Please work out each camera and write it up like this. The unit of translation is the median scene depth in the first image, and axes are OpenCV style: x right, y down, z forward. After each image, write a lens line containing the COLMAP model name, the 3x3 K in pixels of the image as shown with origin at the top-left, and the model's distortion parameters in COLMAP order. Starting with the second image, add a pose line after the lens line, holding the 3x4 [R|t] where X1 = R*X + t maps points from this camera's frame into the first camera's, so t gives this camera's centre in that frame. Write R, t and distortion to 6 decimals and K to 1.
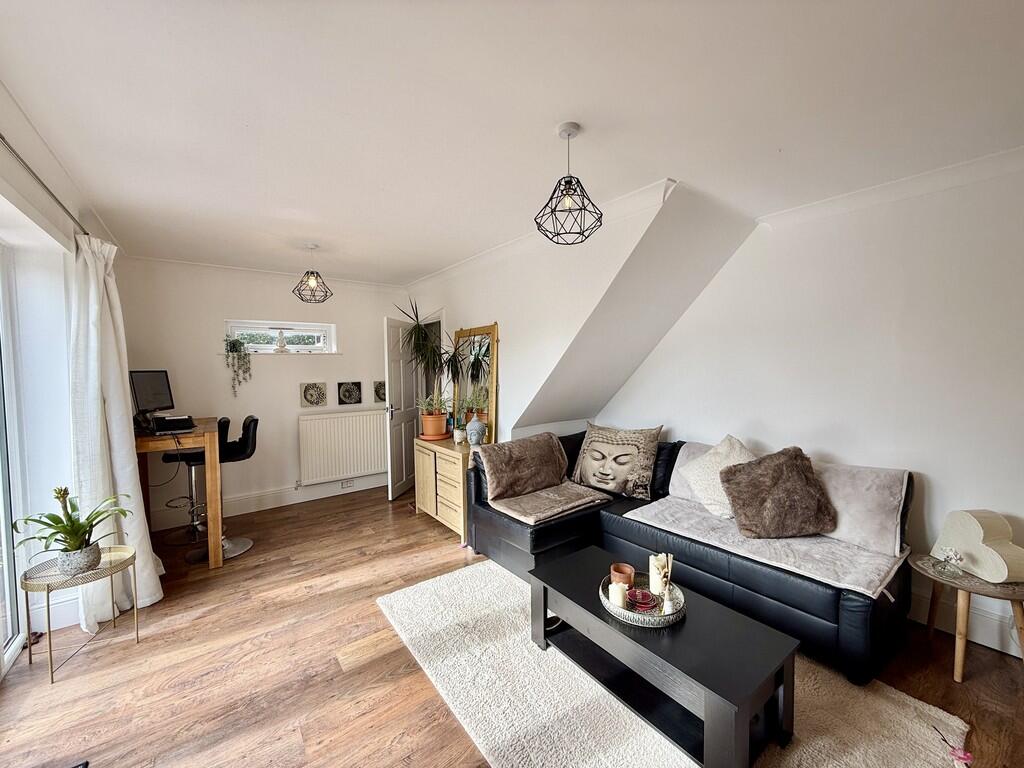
lens RADIAL K [[410.1, 0, 506.9], [0, 410.1, 384.2], [0, 0, 1]] dist [-0.002991, -0.000157]
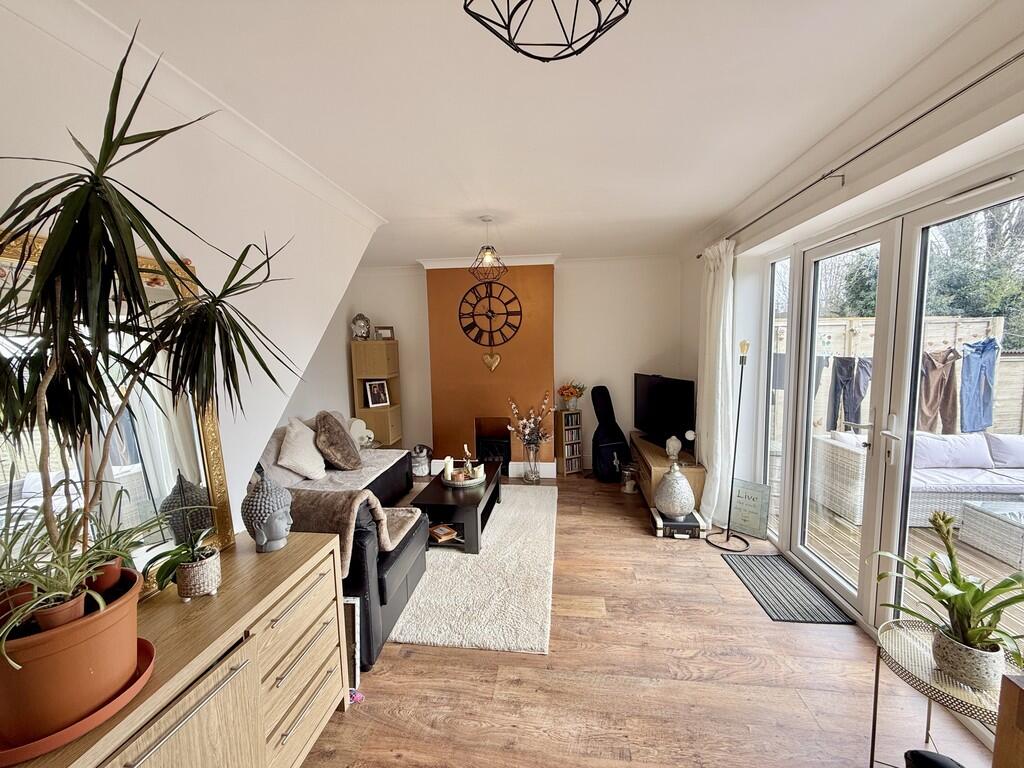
lens RADIAL K [[410.1, 0, 506.9], [0, 410.1, 384.2], [0, 0, 1]] dist [-0.002991, -0.000157]
pose [[-0.725432, -0.044098, 0.686880, -0.807179], [0.056431, 0.990775, 0.123206, -0.092974], [-0.685976, 0.128139, -0.716252, 1.604300]]
